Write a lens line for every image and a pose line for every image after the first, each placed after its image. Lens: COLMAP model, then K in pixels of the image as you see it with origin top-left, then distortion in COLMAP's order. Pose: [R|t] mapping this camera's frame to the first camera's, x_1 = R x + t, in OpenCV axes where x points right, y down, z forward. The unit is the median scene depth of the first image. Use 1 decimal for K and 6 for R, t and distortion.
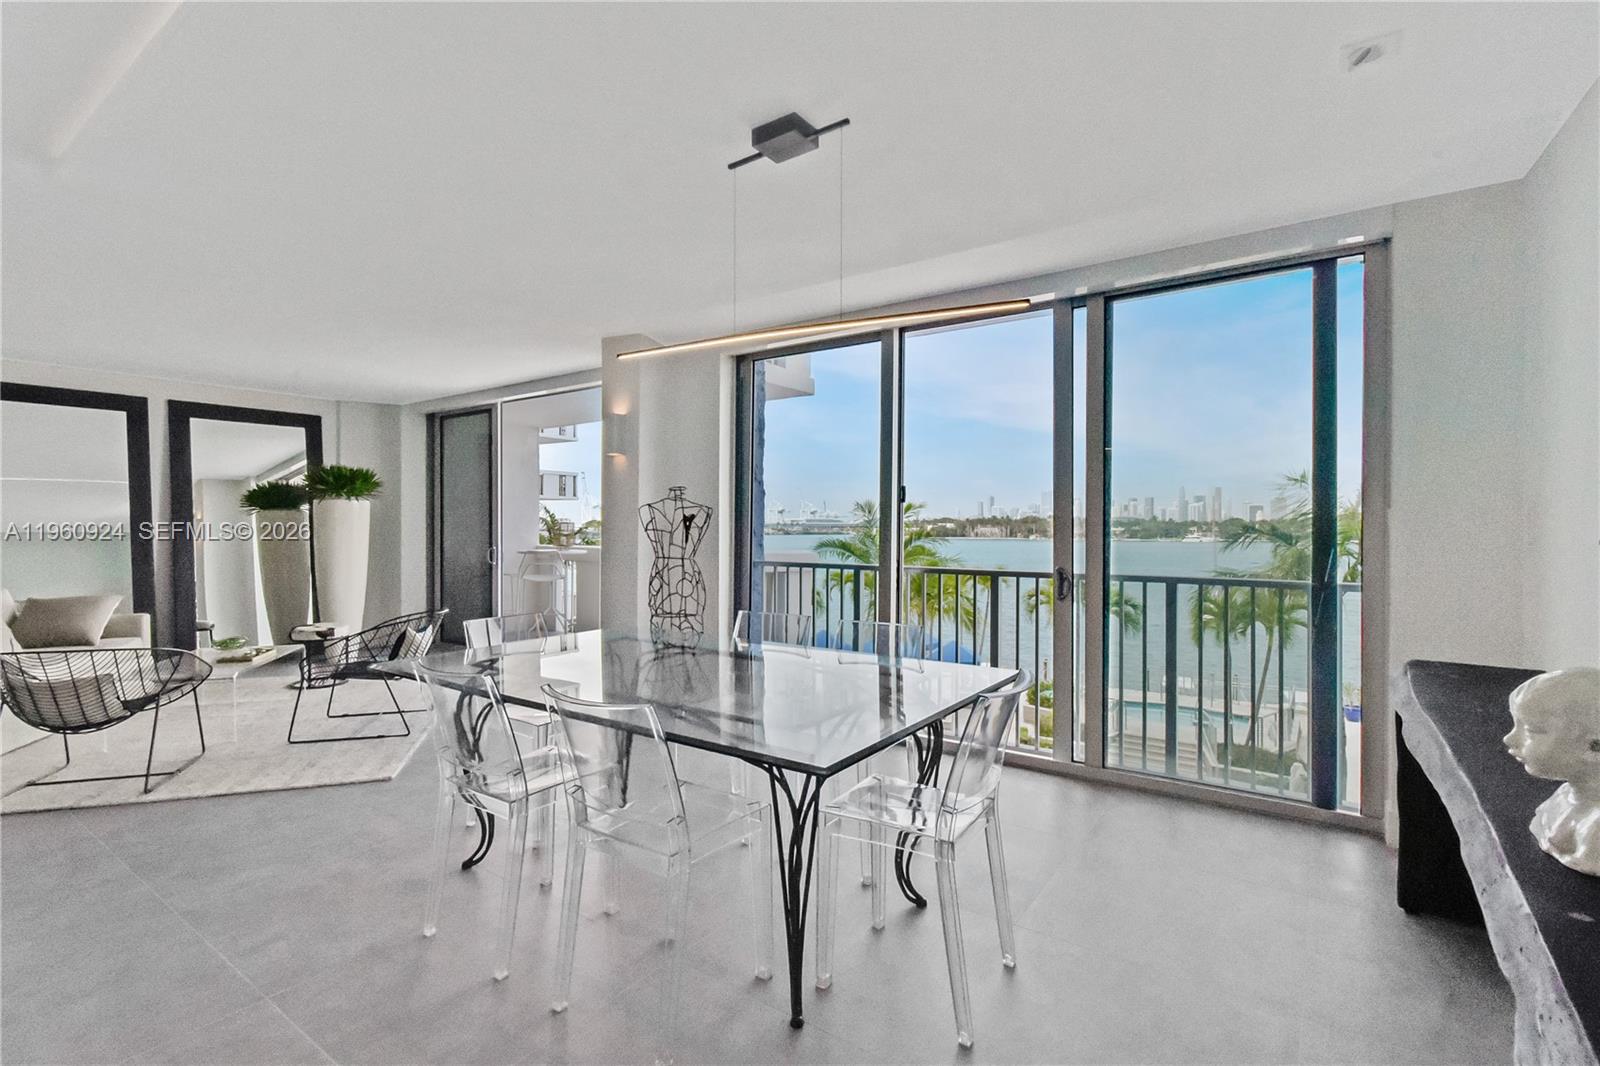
lens RADIAL K [[744.6, 0, 795.6], [0, 744.6, 536.0], [0, 0, 1]] dist [-0.001342, -0.000040]
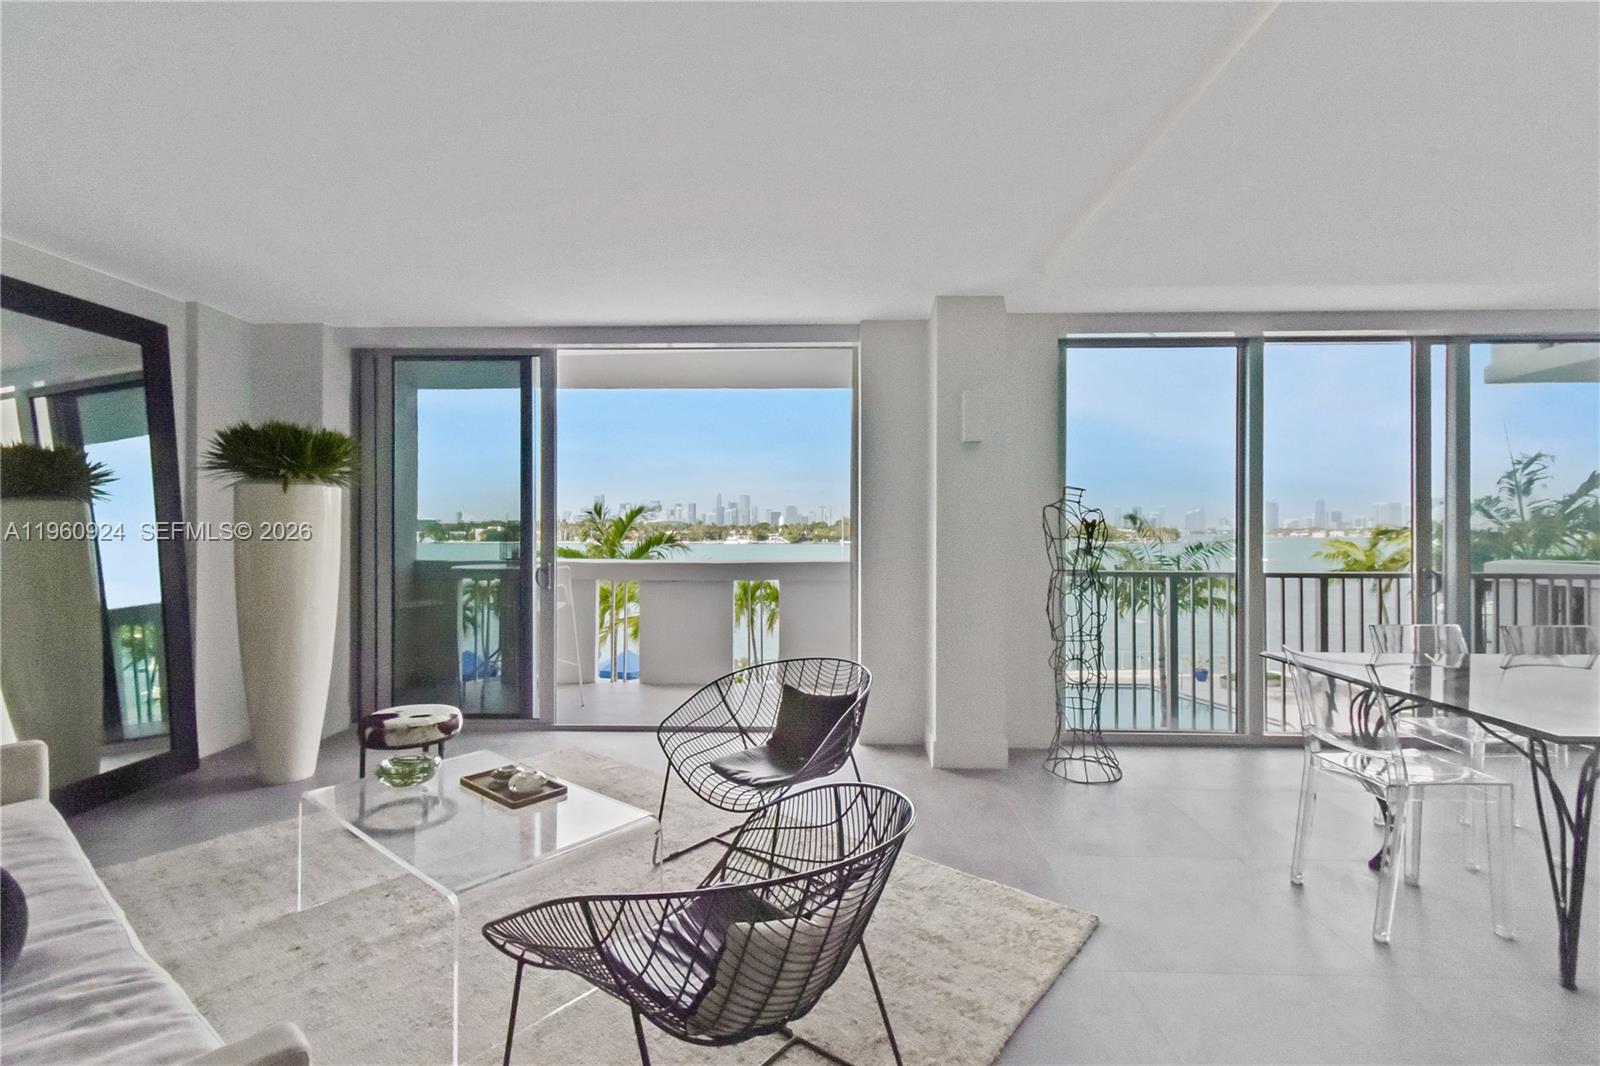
lens RADIAL K [[744.6, 0, 809.1], [0, 744.6, 535.1], [0, 0, 1]] dist [-0.001342, -0.000040]
pose [[0.826096, -0.005415, 0.563503, -0.619103], [0.008683, 0.999957, -0.003120, -0.007881], [-0.563462, 0.007471, 0.826108, 0.339019]]
